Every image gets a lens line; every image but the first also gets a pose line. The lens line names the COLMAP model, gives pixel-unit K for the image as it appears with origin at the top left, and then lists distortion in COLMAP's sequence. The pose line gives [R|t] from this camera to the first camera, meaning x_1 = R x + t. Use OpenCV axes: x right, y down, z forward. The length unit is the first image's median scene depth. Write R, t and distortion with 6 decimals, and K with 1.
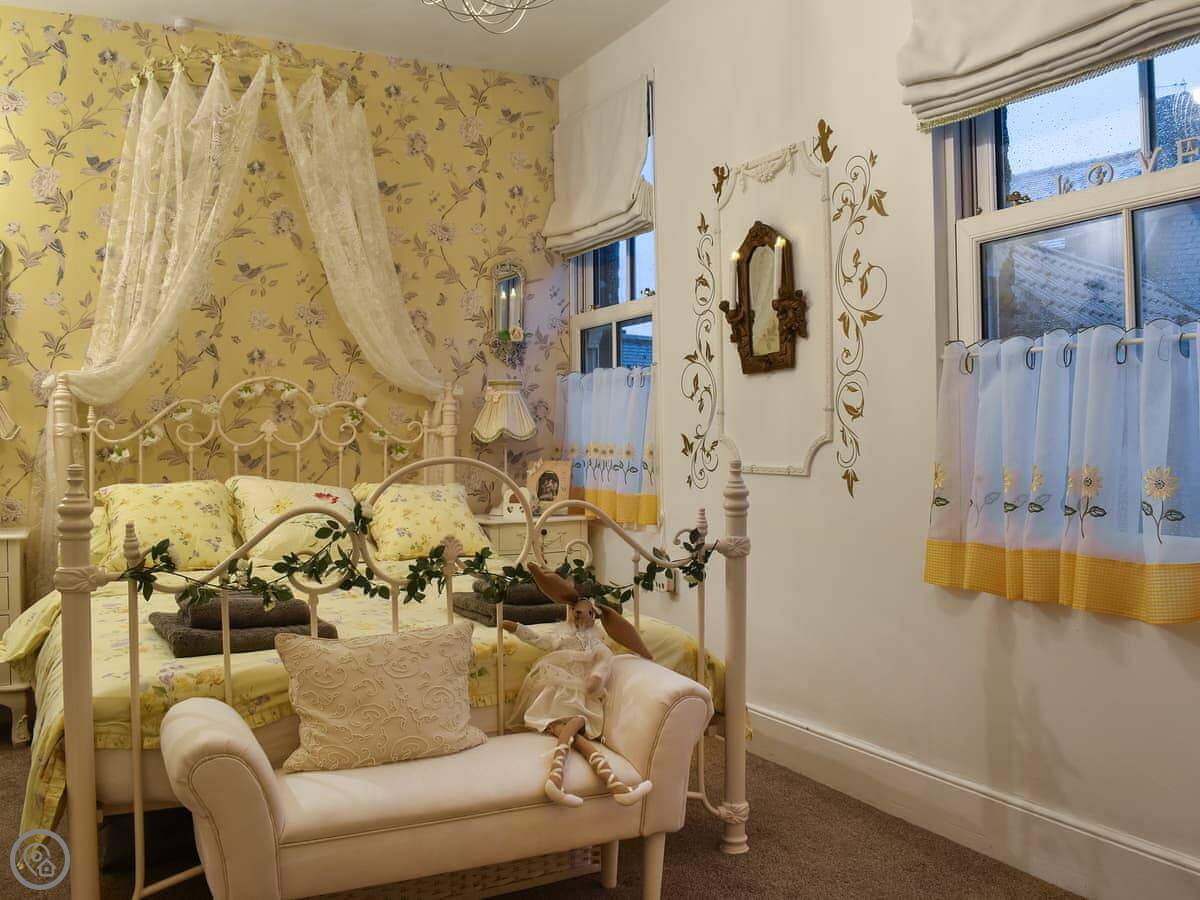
lens RADIAL K [[1049.0, 0, 600.0], [0, 1049.0, 450.0], [0, 0, 1]] dist [-0.107305, 0.021669]
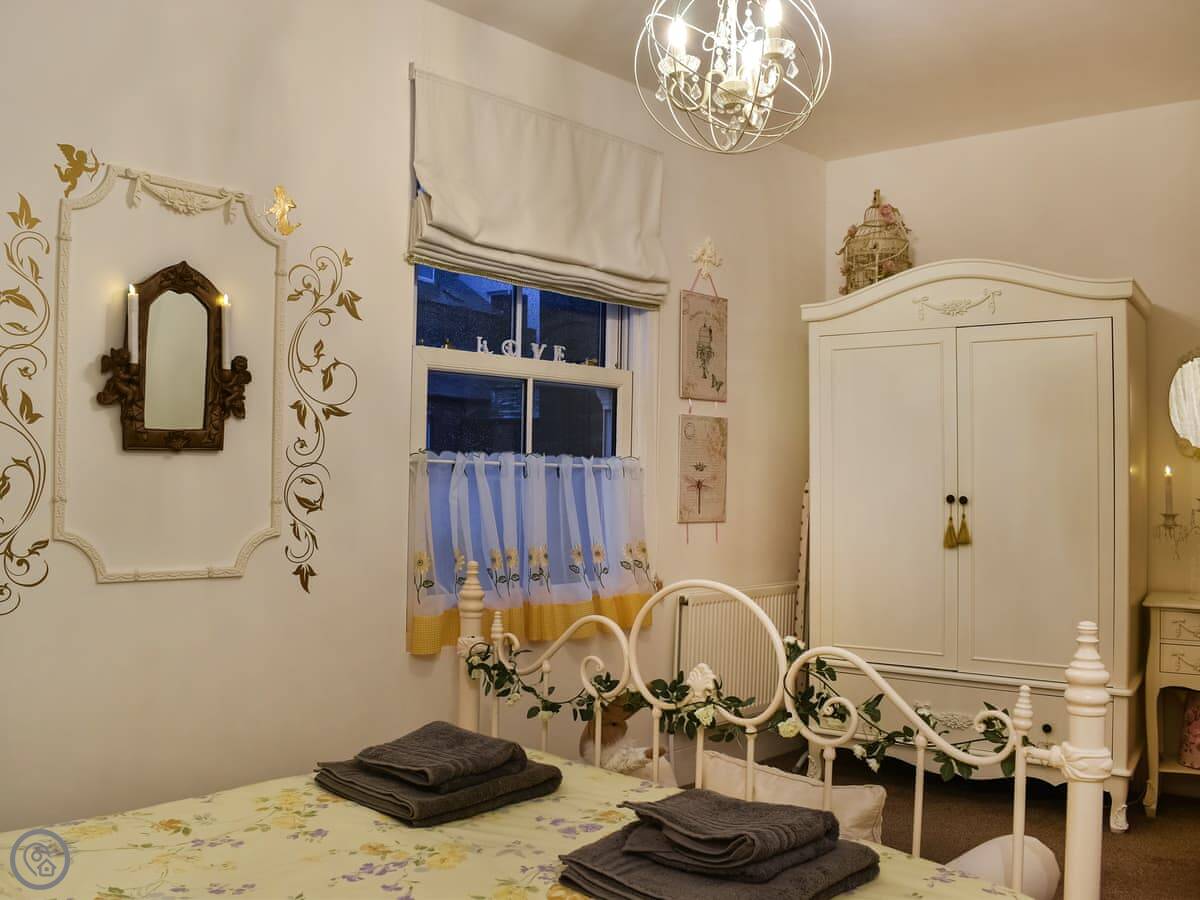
lens RADIAL K [[1049.0, 0, 600.0], [0, 1049.0, 450.0], [0, 0, 1]] dist [-0.107305, 0.021669]
pose [[-0.325136, 0.038082, 0.944900, -0.774257], [0.004786, 0.999242, -0.038626, -0.049582], [-0.945655, -0.008036, -0.325072, 1.074518]]
